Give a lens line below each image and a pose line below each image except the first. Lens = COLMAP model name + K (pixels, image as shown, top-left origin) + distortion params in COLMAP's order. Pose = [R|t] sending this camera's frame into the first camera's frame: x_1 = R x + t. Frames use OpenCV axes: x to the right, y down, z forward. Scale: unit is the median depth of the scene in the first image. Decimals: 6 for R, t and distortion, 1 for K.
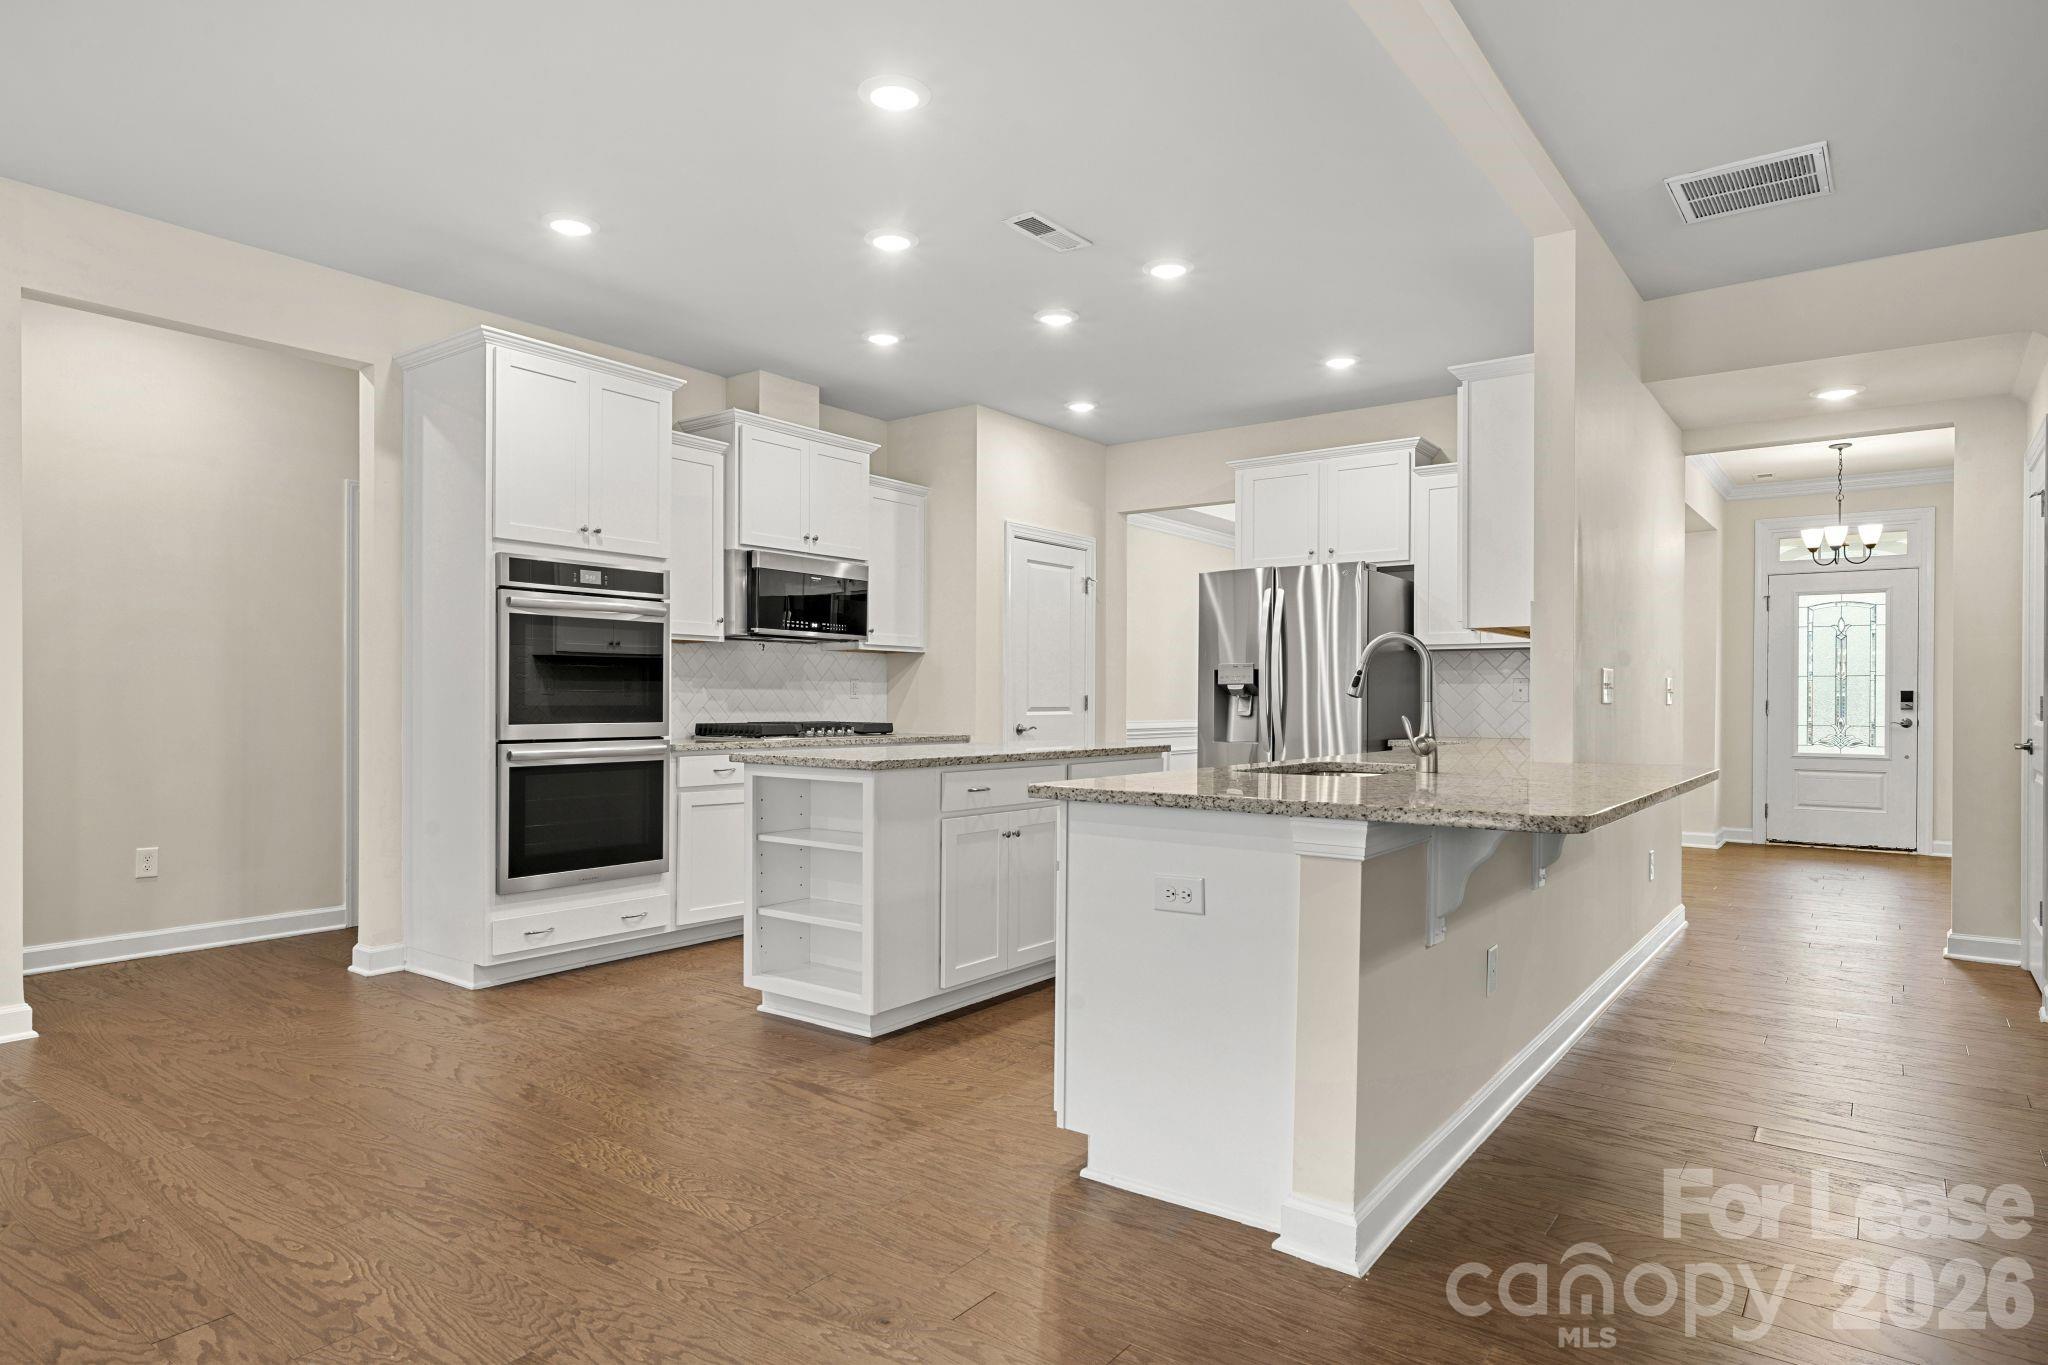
lens RADIAL K [[1184.0, 0, 1028.8], [0, 1184.0, 702.9], [0, 0, 1]] dist [0.013294, 0.001833]
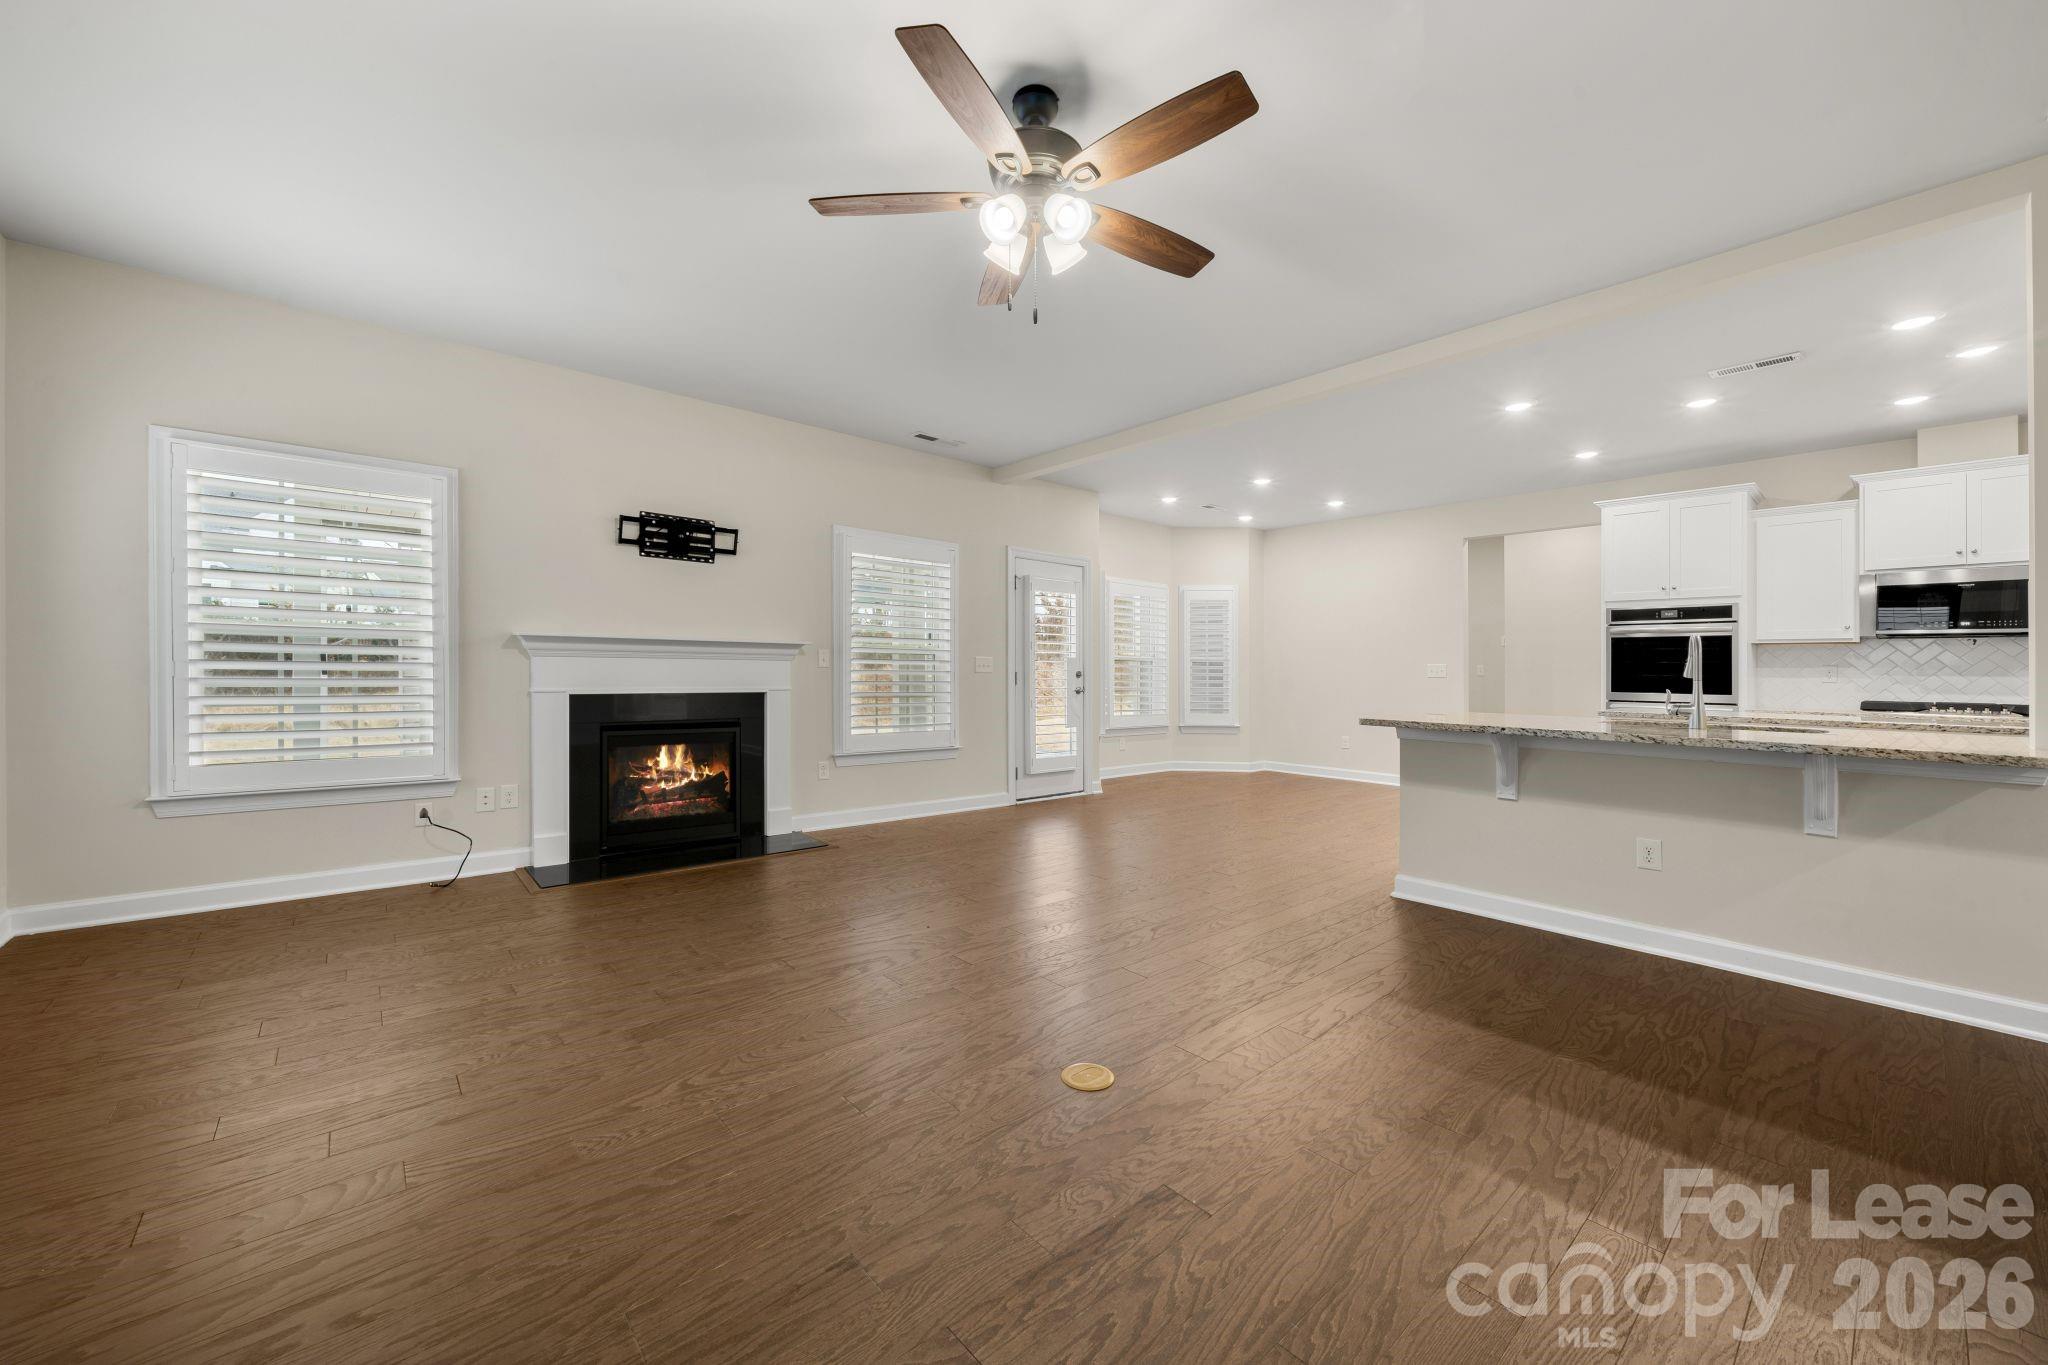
lens RADIAL K [[755.1, 0, 1011.4], [0, 755.1, 672.6], [0, 0, 1]] dist [0.002552, -0.000162]
pose [[-0.216837, -0.003182, -0.976203, 1.937075], [-0.016889, 0.999857, 0.000492, 0.001519], [0.976062, 0.016594, -0.216860, 0.523353]]
